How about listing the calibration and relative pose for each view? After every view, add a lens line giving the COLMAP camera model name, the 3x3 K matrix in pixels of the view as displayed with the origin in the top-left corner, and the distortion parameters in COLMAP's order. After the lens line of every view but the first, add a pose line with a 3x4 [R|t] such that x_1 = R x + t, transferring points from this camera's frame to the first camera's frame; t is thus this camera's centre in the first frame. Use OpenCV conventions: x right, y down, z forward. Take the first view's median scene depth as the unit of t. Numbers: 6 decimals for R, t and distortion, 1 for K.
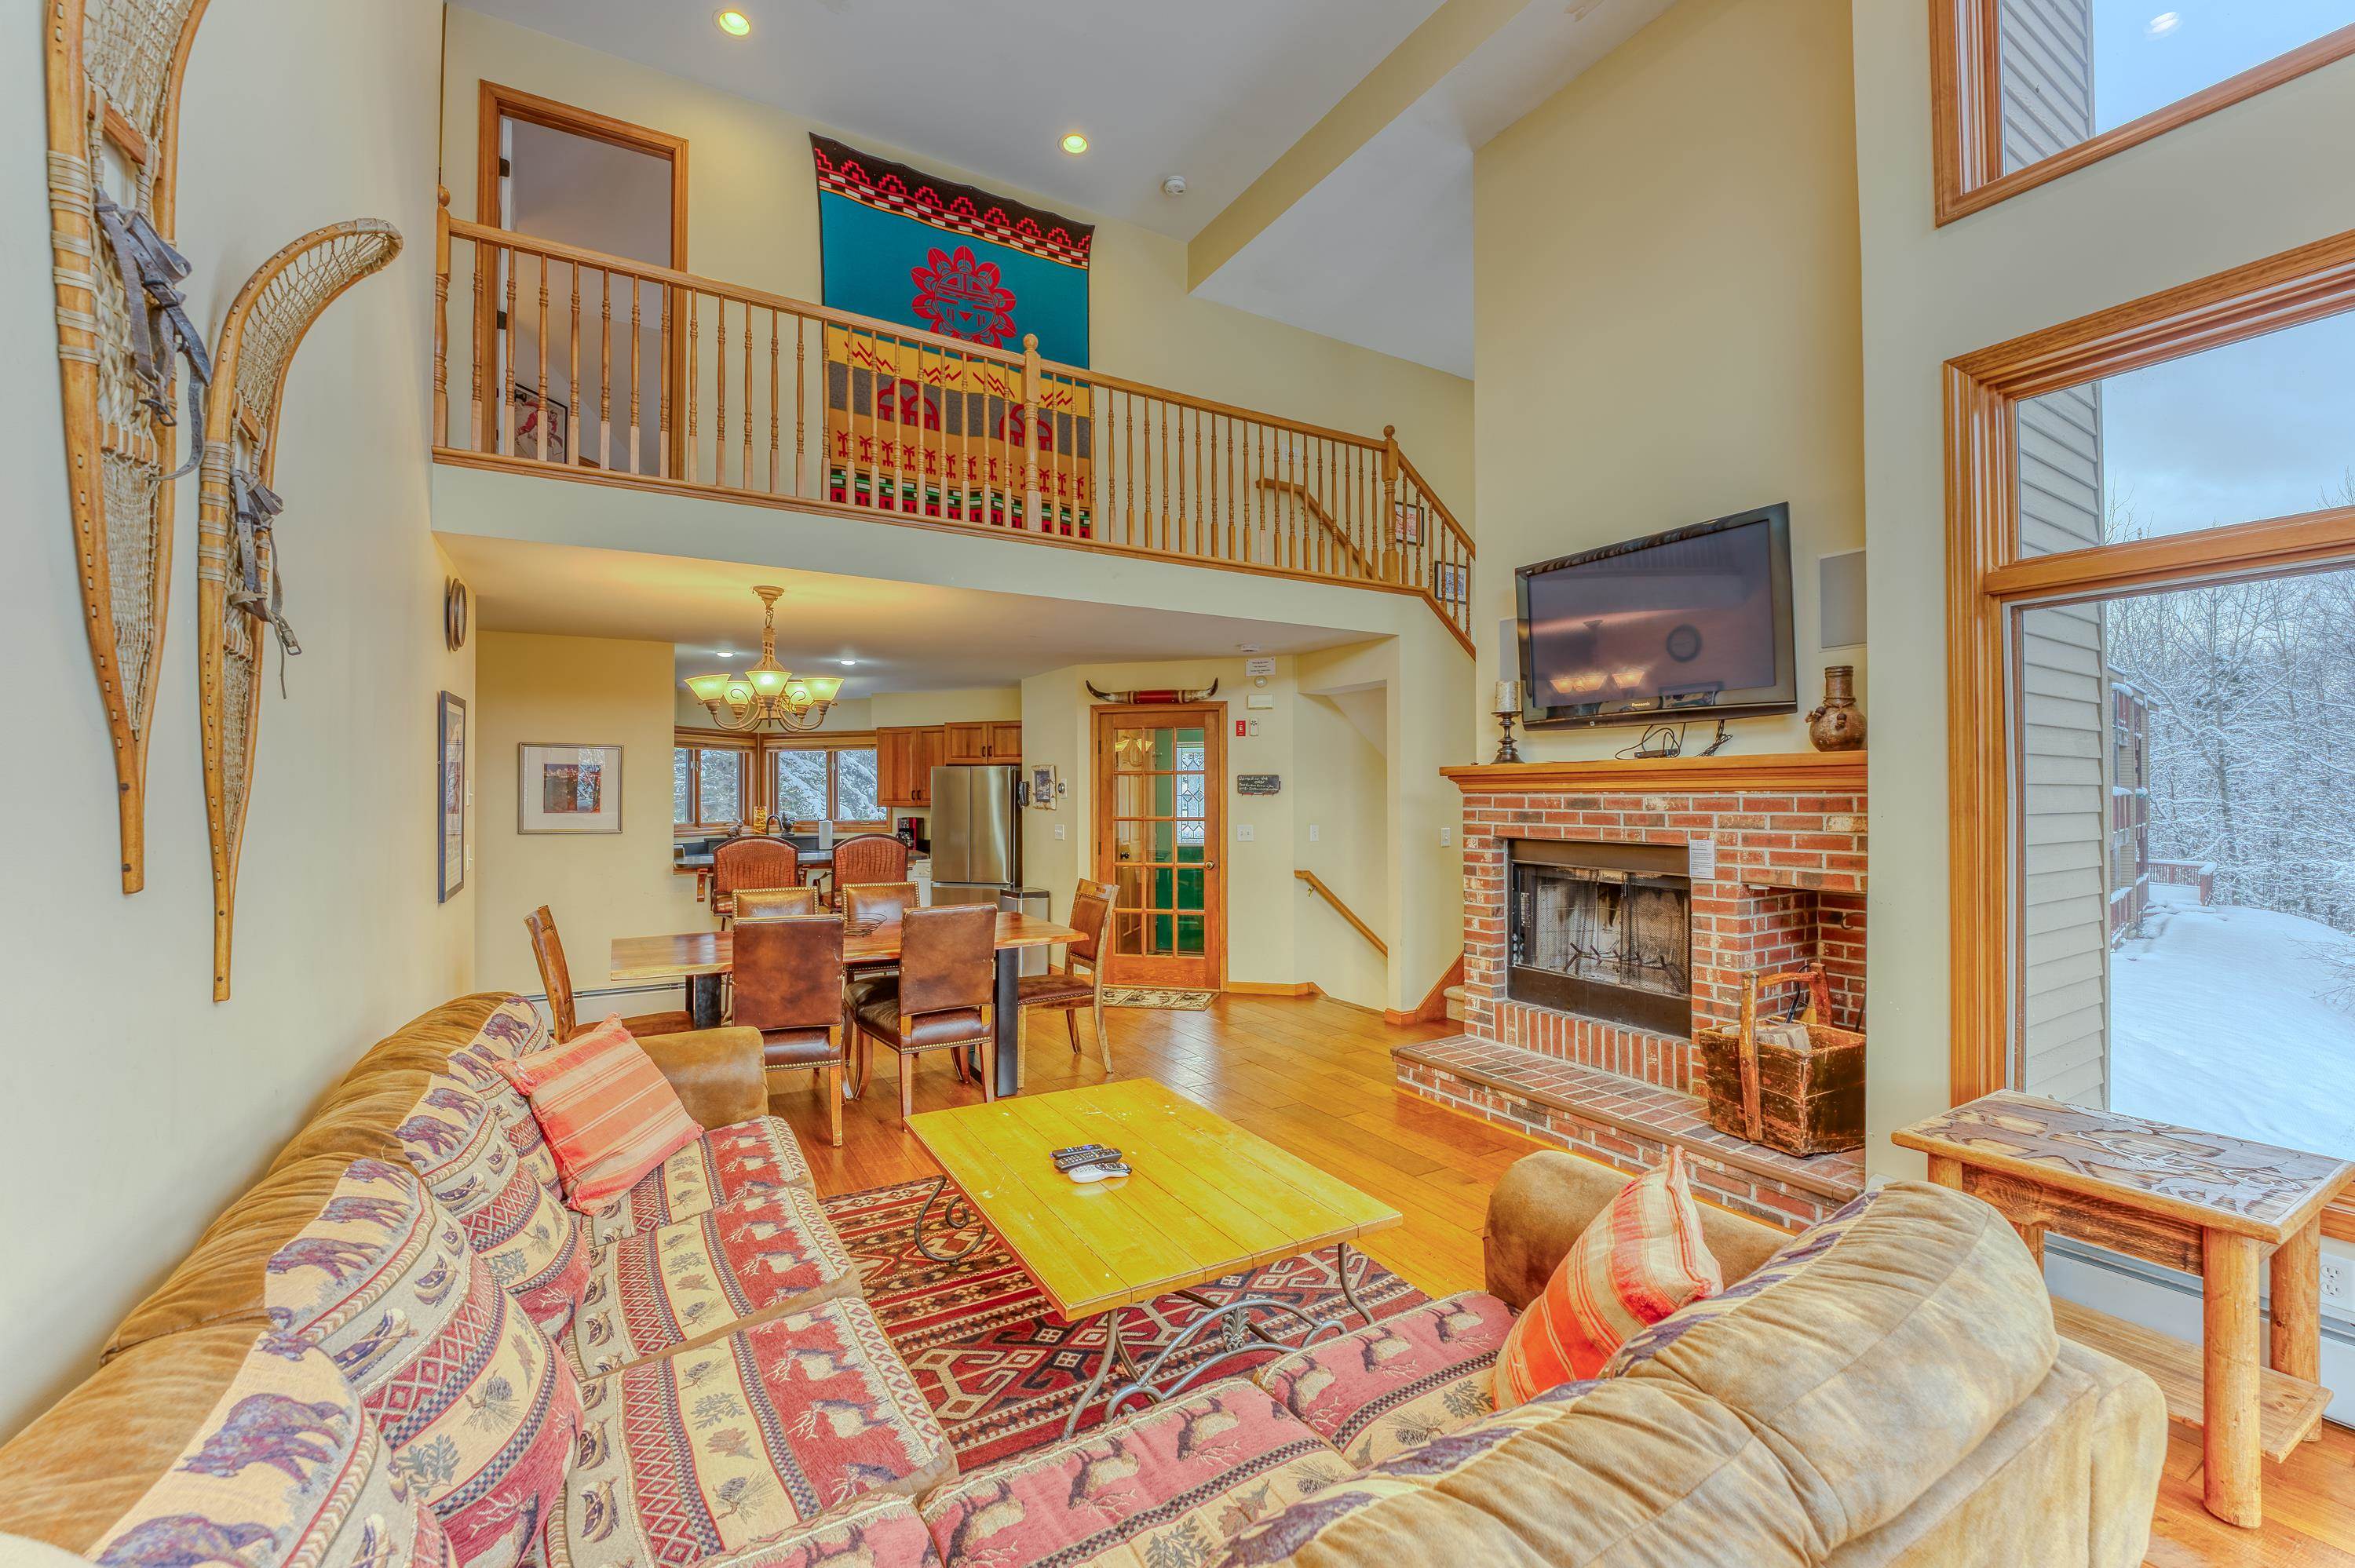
lens RADIAL K [[964.3, 0, 1146.6], [0, 964.3, 793.3], [0, 0, 1]] dist [-0.017147, 0.000191]
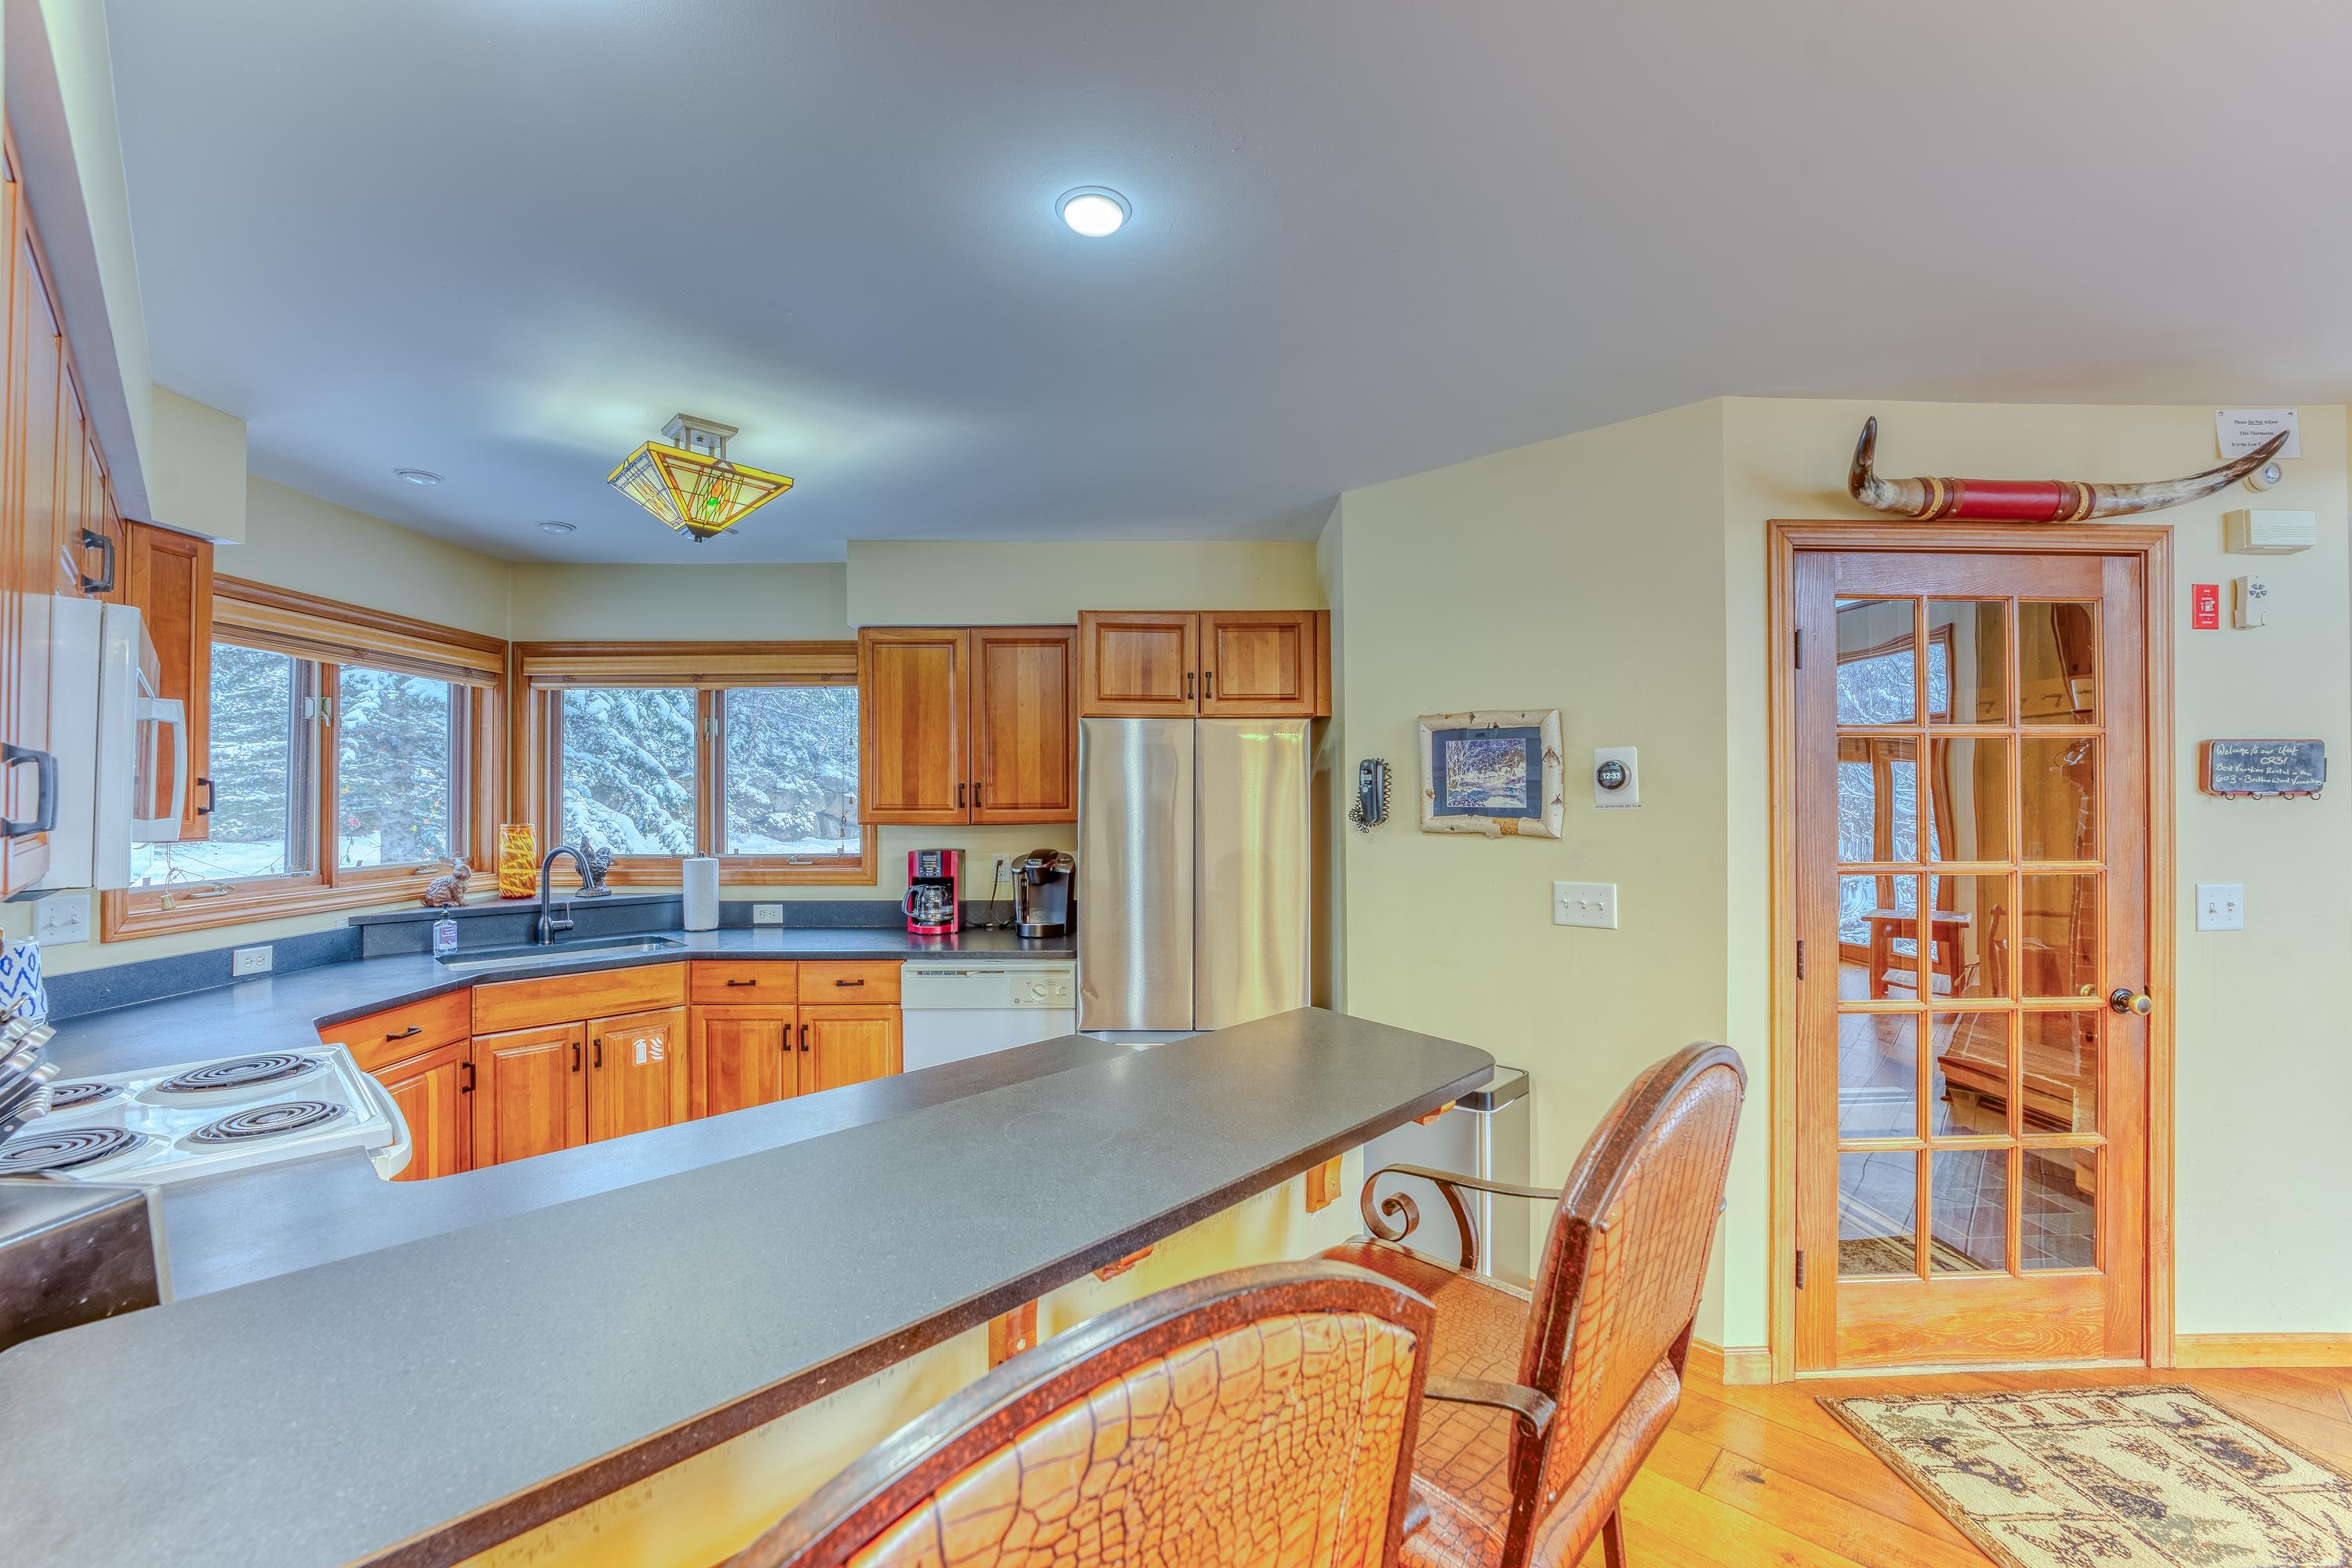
lens RADIAL K [[949.2, 0, 1173.4], [0, 949.2, 786.3], [0, 0, 1]] dist [-0.018462, -0.000097]
pose [[0.958695, 0.006047, 0.284373, -0.534713], [-0.002834, 0.999927, -0.011710, 0.004236], [-0.284423, 0.010420, 0.958642, 1.166468]]
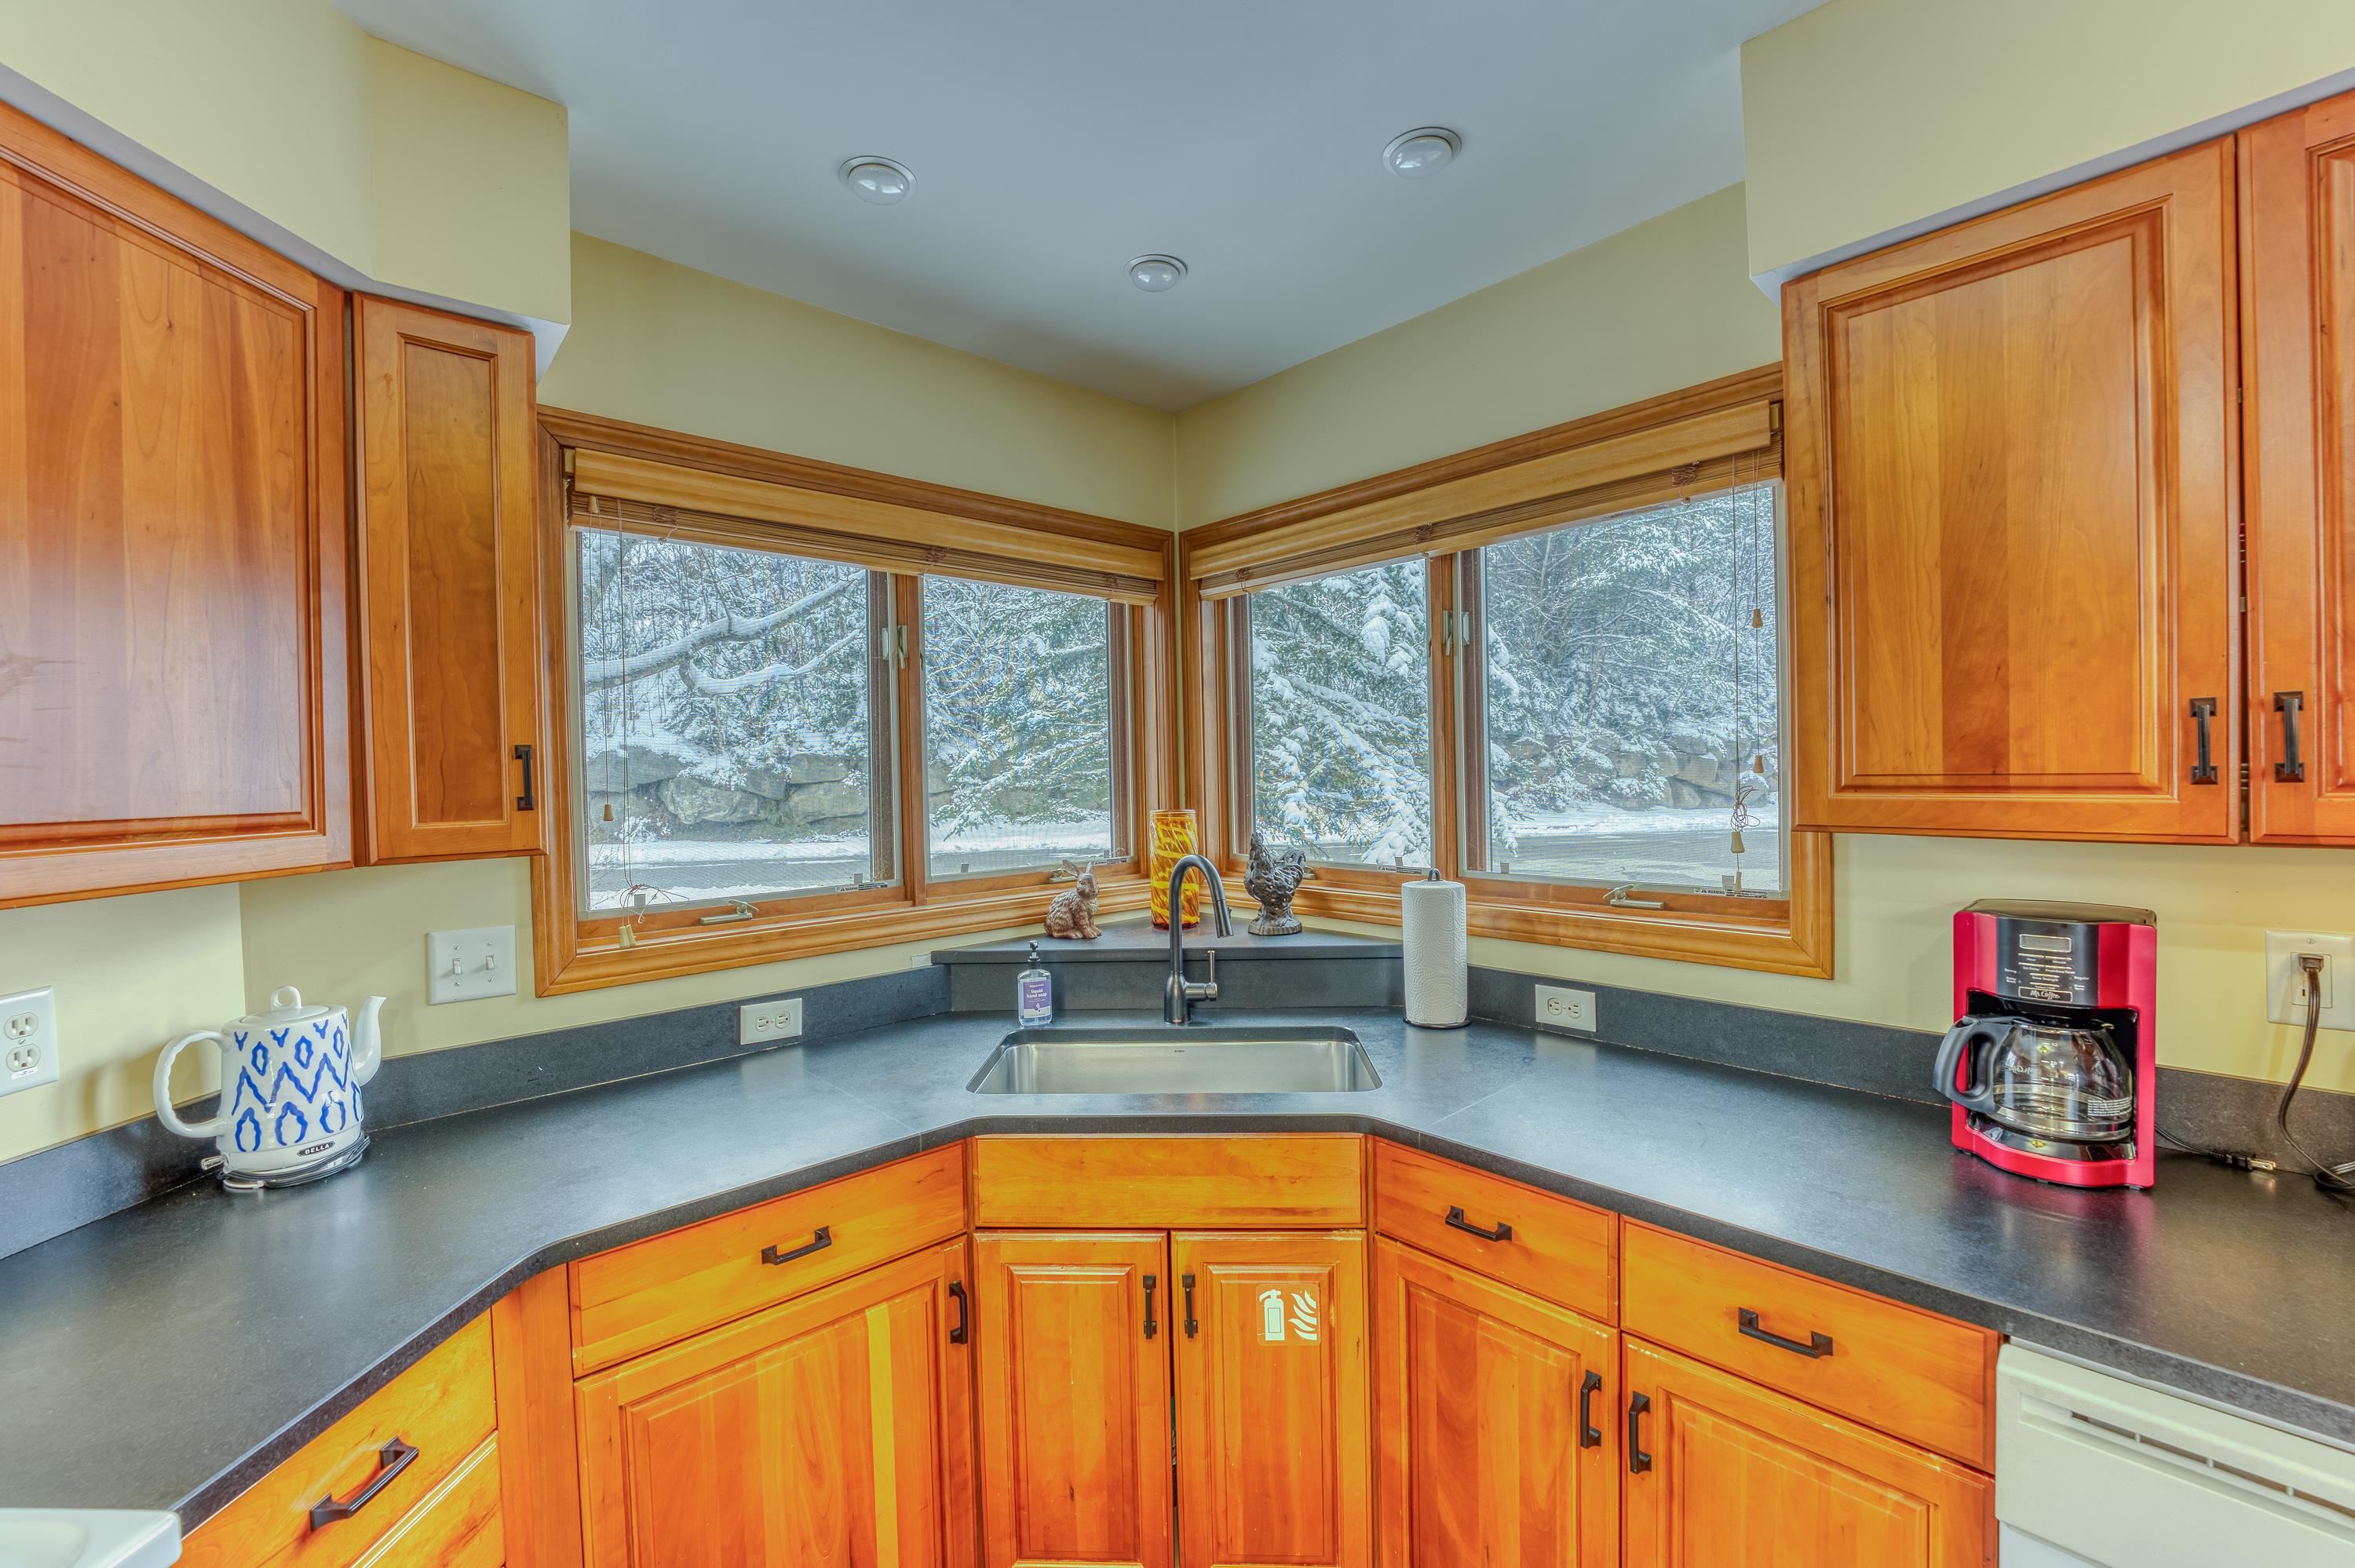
lens RADIAL K [[960.0, 0, 1172.5], [0, 960.0, 784.1], [0, 0, 1]] dist [-0.022319, 0.000481]
pose [[0.852339, -0.004974, -0.522965, -0.571266], [0.016486, 0.999713, 0.017360, 0.005563], [0.522729, -0.023418, 0.852177, 1.658643]]
